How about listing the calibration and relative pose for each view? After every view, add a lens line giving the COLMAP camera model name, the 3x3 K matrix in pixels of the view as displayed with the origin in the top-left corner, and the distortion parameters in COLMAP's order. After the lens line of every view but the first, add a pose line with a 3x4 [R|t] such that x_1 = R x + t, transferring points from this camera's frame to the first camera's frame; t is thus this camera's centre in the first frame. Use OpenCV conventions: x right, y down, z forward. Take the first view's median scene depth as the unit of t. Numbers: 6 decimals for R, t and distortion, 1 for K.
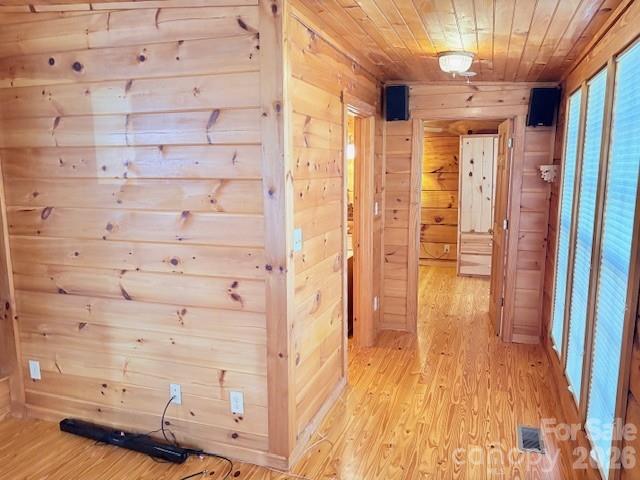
lens RADIAL K [[483.9, 0, 320.0], [0, 483.9, 240.0], [0, 0, 1]] dist [0.056641, -0.075885]
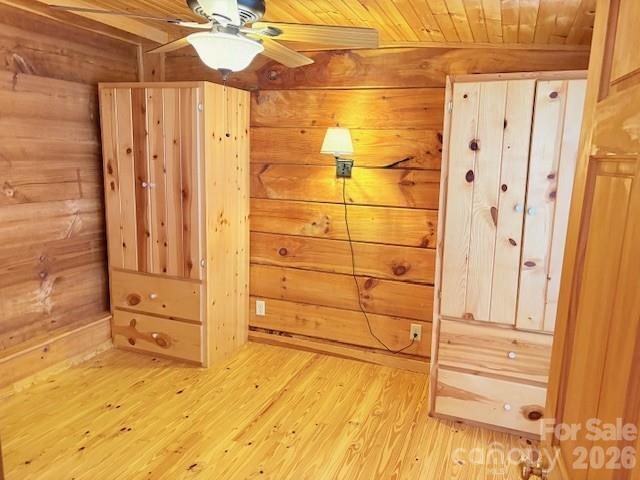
lens RADIAL K [[483.9, 0, 320.0], [0, 483.9, 240.0], [0, 0, 1]] dist [0.056641, -0.075885]
pose [[0.999017, 0.038763, -0.021496, 0.181400], [-0.038221, 0.998955, 0.025066, -0.081179], [0.022445, -0.024220, 0.999455, 0.548892]]
